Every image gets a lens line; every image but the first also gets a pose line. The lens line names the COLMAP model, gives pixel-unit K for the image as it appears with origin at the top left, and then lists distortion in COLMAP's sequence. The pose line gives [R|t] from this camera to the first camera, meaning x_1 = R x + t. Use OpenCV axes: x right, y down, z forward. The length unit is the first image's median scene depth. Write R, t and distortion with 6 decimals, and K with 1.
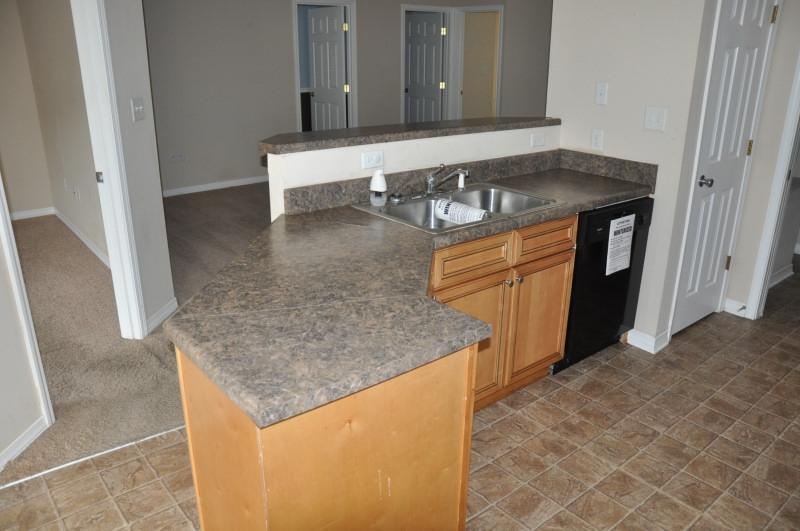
lens RADIAL K [[645.6, 0, 405.3], [0, 645.6, 262.8], [0, 0, 1]] dist [-0.015762, 0.000164]
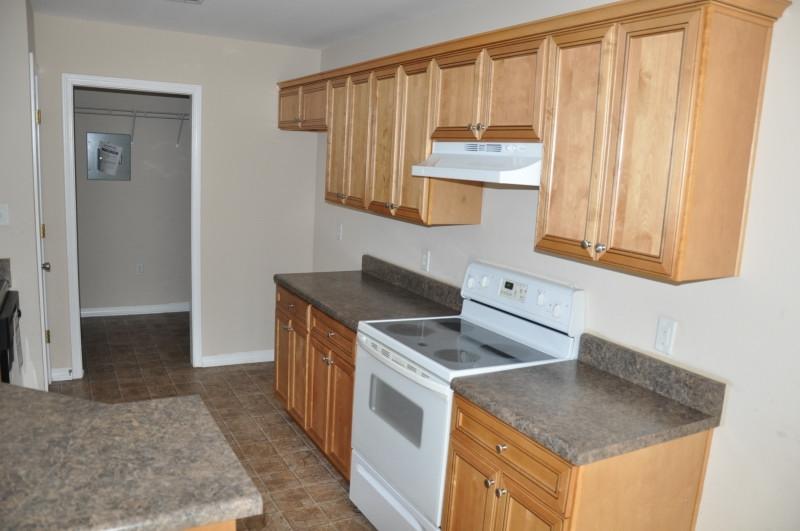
lens RADIAL K [[645.6, 0, 405.6], [0, 645.6, 265.7], [0, 0, 1]] dist [-0.015762, 0.000164]
pose [[0.190941, -0.170544, 0.966673, -0.838691], [0.275688, 0.954471, 0.113936, -0.146985], [-0.942092, 0.244745, 0.229265, 0.298547]]
